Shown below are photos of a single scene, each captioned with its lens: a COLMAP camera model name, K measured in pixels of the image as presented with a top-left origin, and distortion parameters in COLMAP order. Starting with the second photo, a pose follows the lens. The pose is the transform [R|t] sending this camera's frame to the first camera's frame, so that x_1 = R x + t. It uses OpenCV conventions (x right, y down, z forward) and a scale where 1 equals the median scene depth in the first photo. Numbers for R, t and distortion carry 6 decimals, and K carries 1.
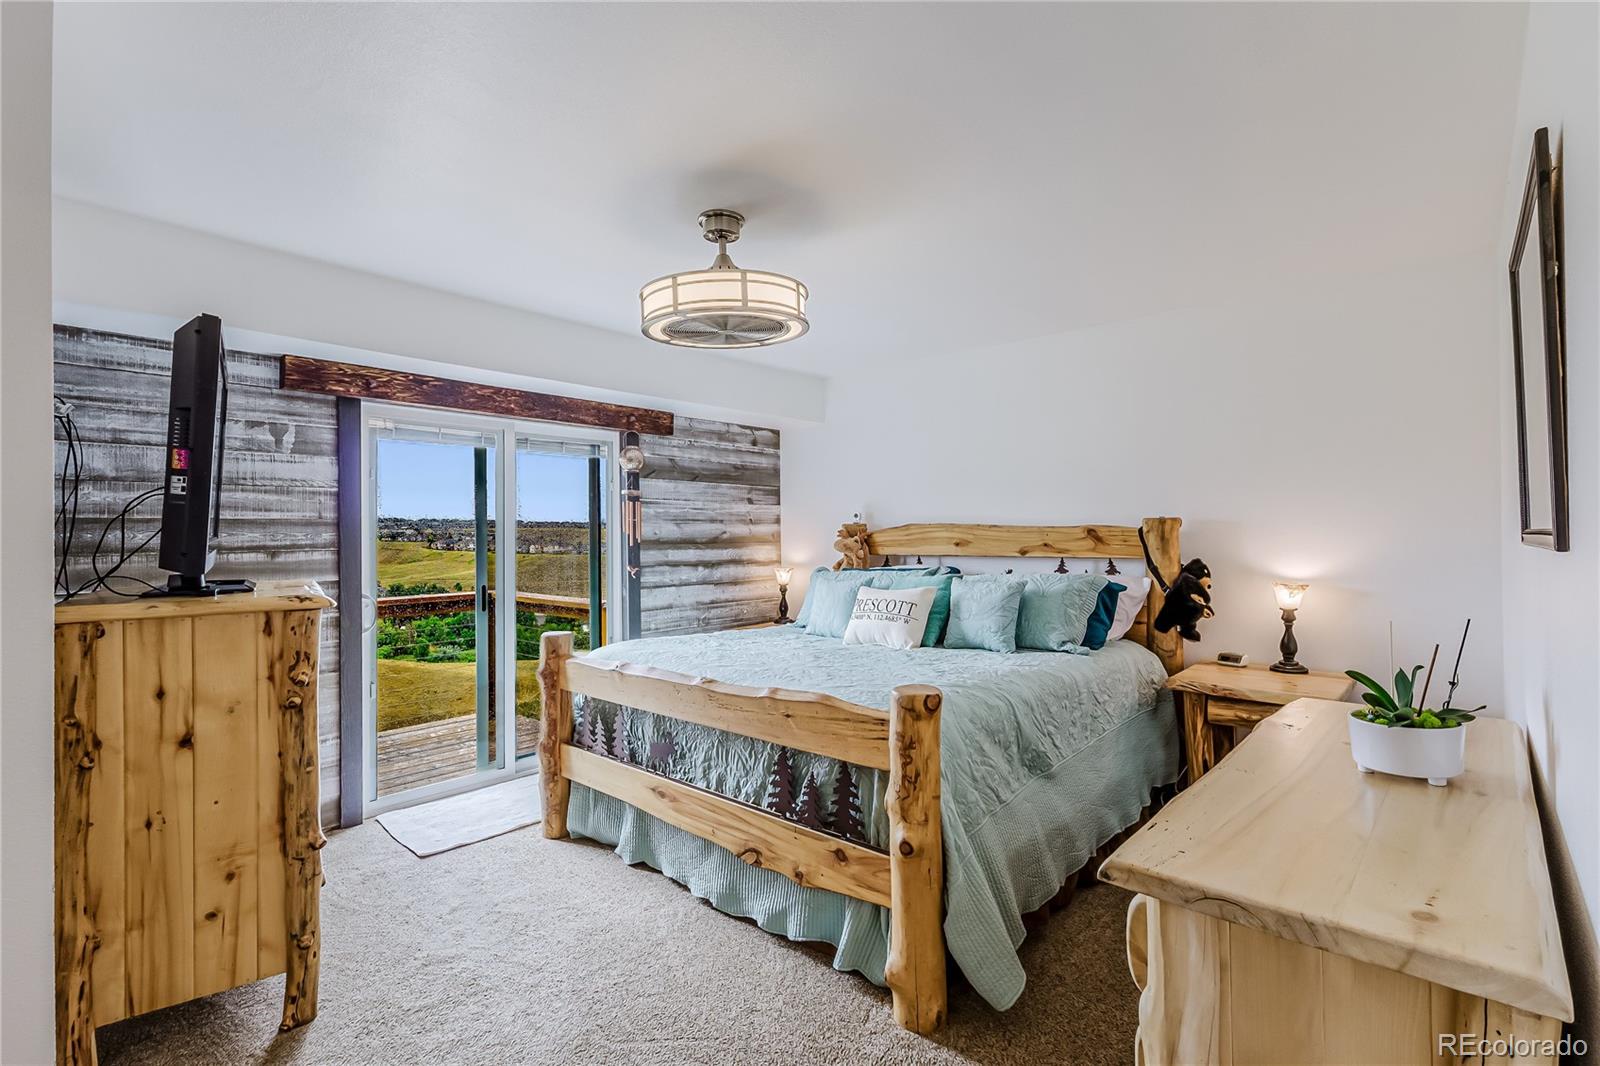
lens RADIAL K [[732.6, 0, 824.7], [0, 732.6, 532.1], [0, 0, 1]] dist [-0.001175, 0.002851]
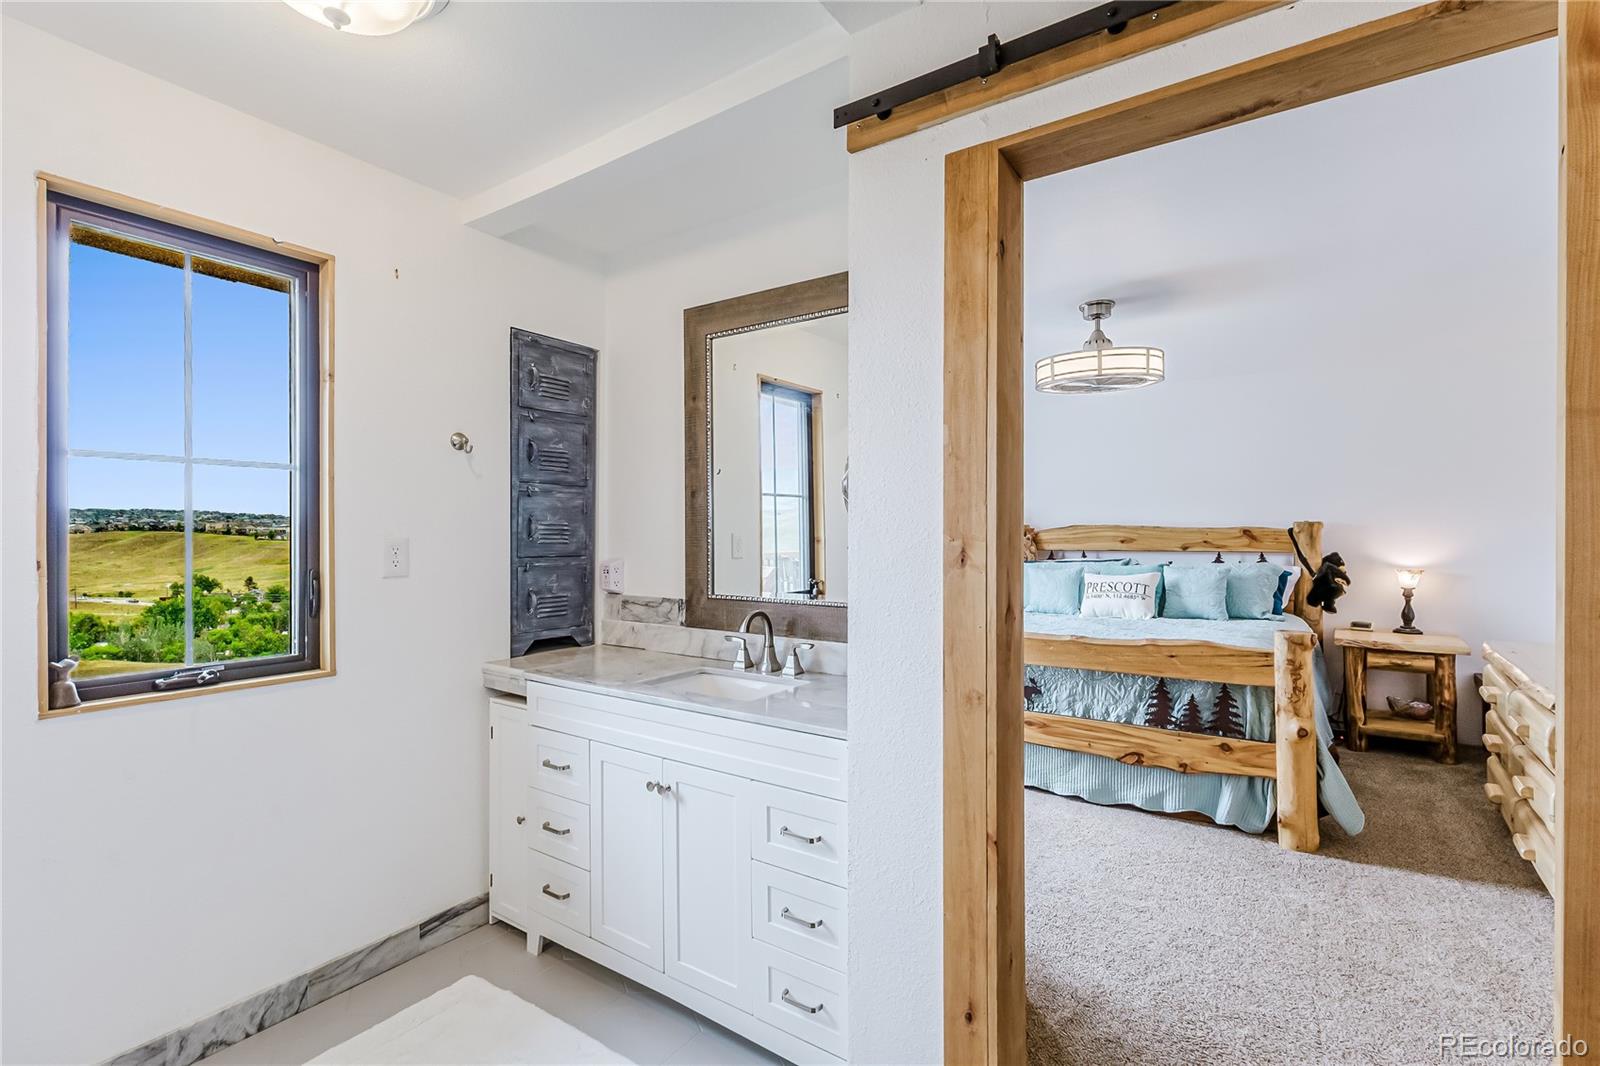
lens RADIAL K [[732.6, 0, 823.5], [0, 732.6, 530.8], [0, 0, 1]] dist [-0.001175, 0.002851]
pose [[0.992256, 0.008171, 0.123944, -0.644609], [-0.007622, 0.999959, -0.004906, 0.011109], [-0.123979, 0.003924, 0.992277, -0.245603]]
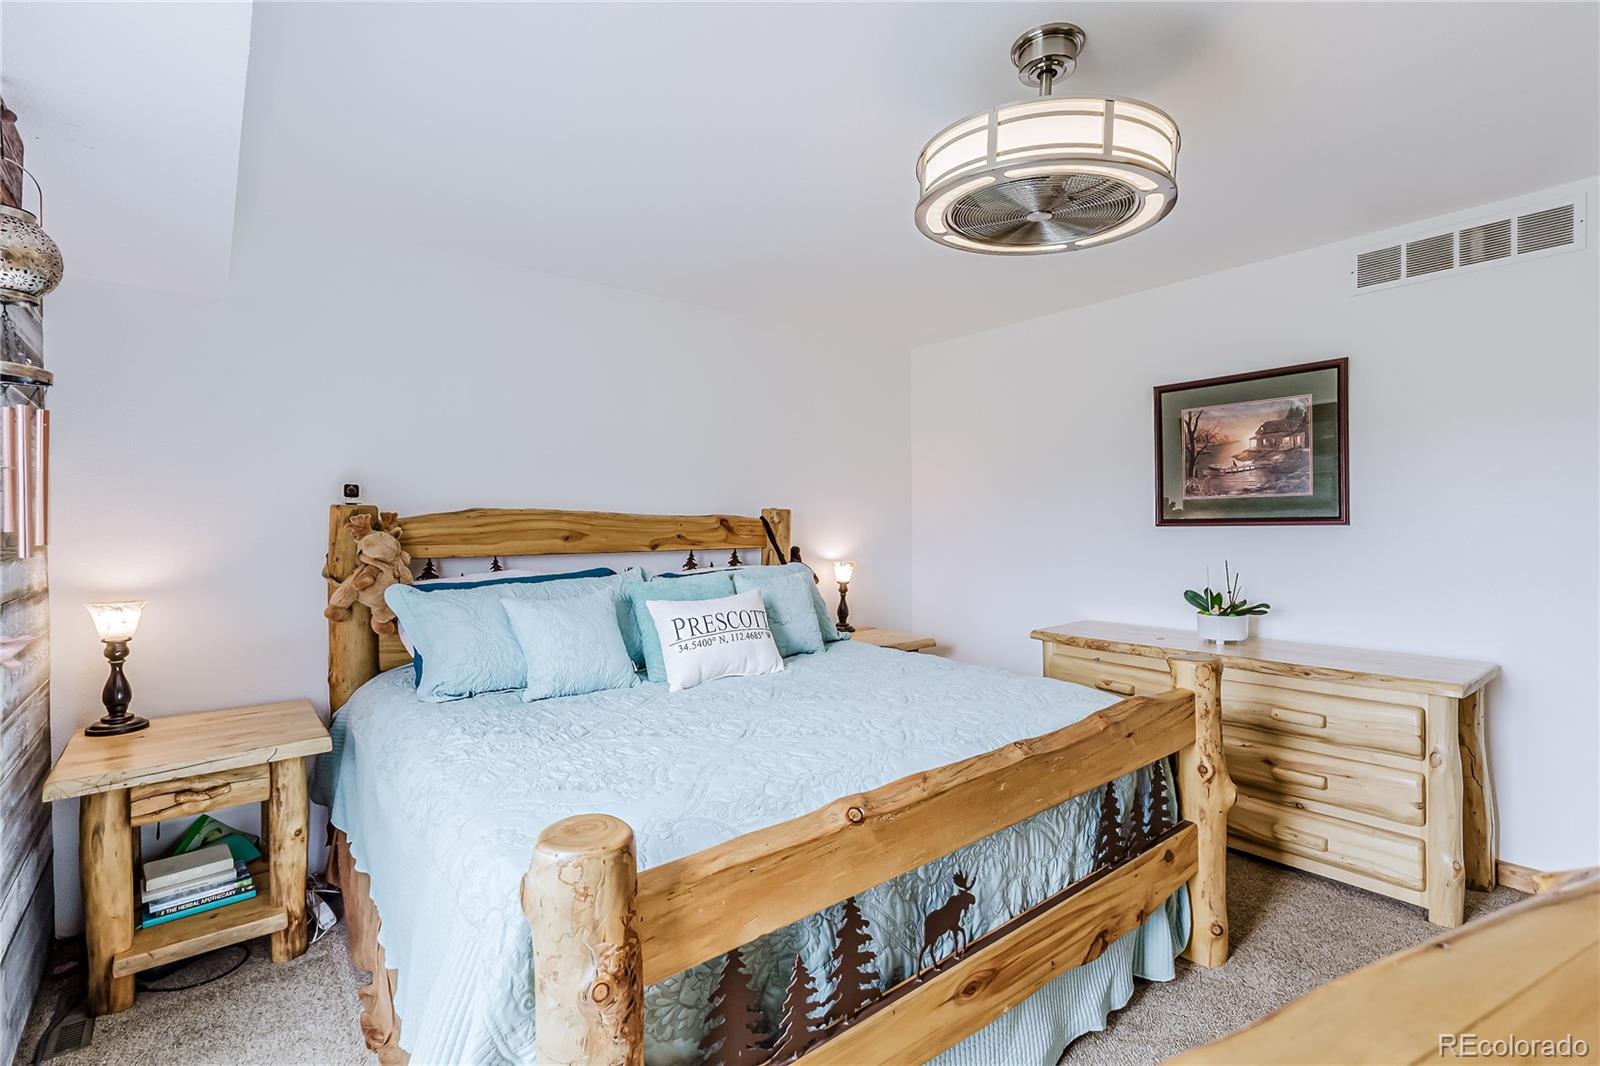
lens RADIAL K [[732.6, 0, 788.9], [0, 732.6, 525.6], [0, 0, 1]] dist [-0.001175, 0.002851]
pose [[0.178585, 0.008275, 0.983890, -0.659050], [0.003052, 0.999955, -0.008964, 0.015017], [-0.983920, 0.004604, 0.178551, 0.868404]]
